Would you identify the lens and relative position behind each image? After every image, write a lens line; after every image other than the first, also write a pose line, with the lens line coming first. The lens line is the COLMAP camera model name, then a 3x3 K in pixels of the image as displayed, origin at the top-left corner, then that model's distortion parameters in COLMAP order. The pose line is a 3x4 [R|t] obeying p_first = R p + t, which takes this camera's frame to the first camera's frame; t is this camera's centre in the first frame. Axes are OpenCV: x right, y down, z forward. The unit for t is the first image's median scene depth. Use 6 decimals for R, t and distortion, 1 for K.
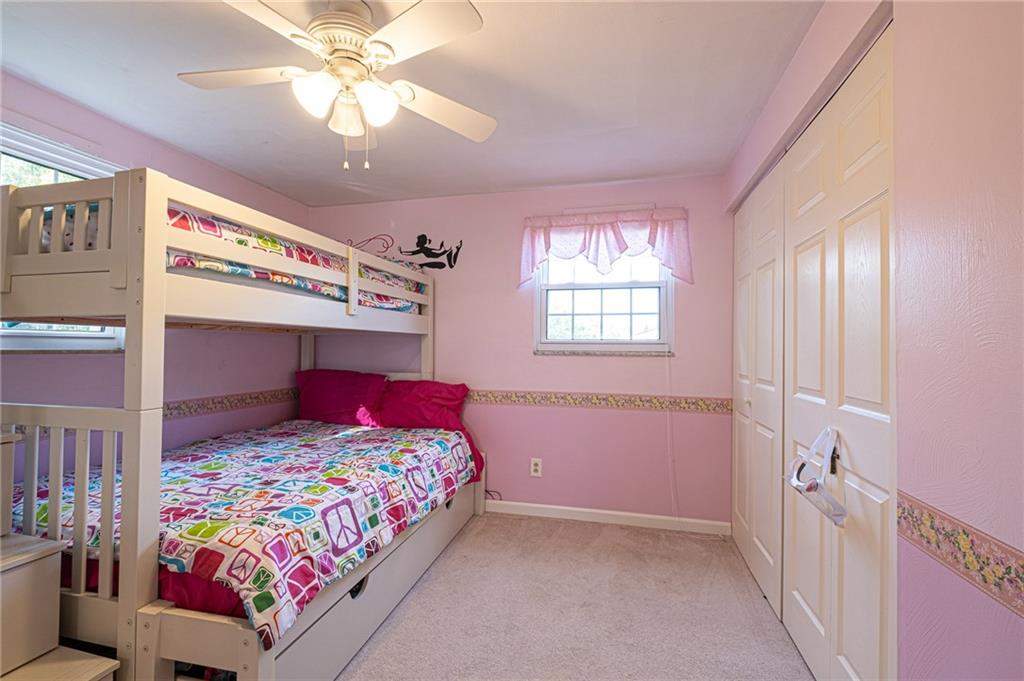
lens RADIAL K [[433.9, 0, 512.0], [0, 433.9, 340.5], [0, 0, 1]] dist [-0.019885, 0.000581]
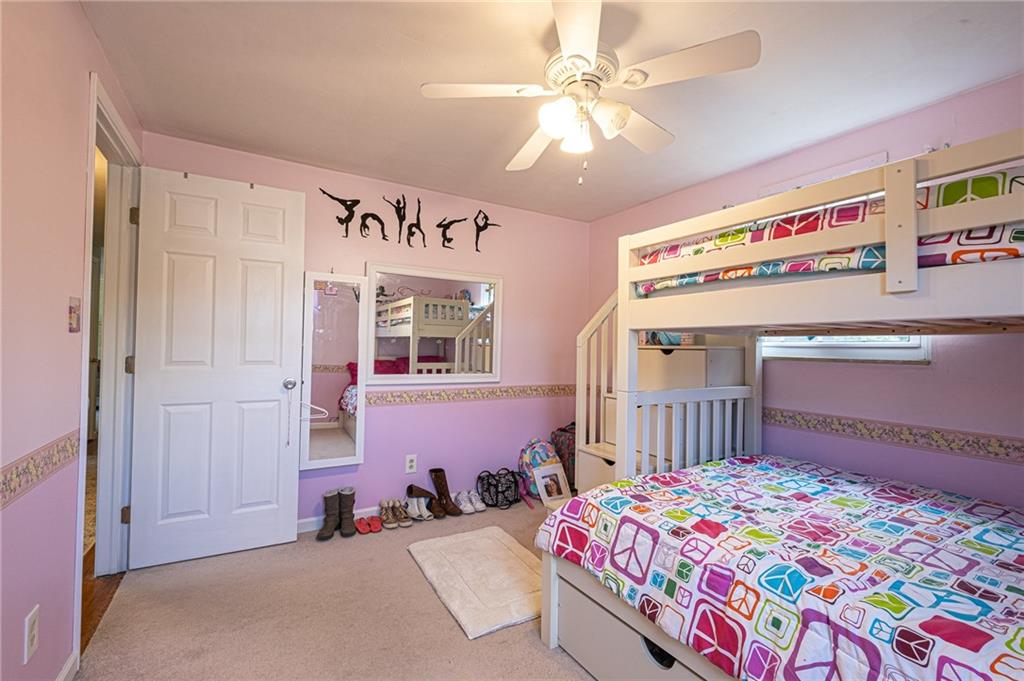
lens RADIAL K [[433.9, 0, 512.0], [0, 433.9, 340.5], [0, 0, 1]] dist [-0.019885, 0.000581]
pose [[-0.705662, -0.033633, -0.707750, 0.384545], [-0.011316, 0.999280, -0.036204, 0.027169], [0.708458, -0.017539, -0.705535, 1.282775]]
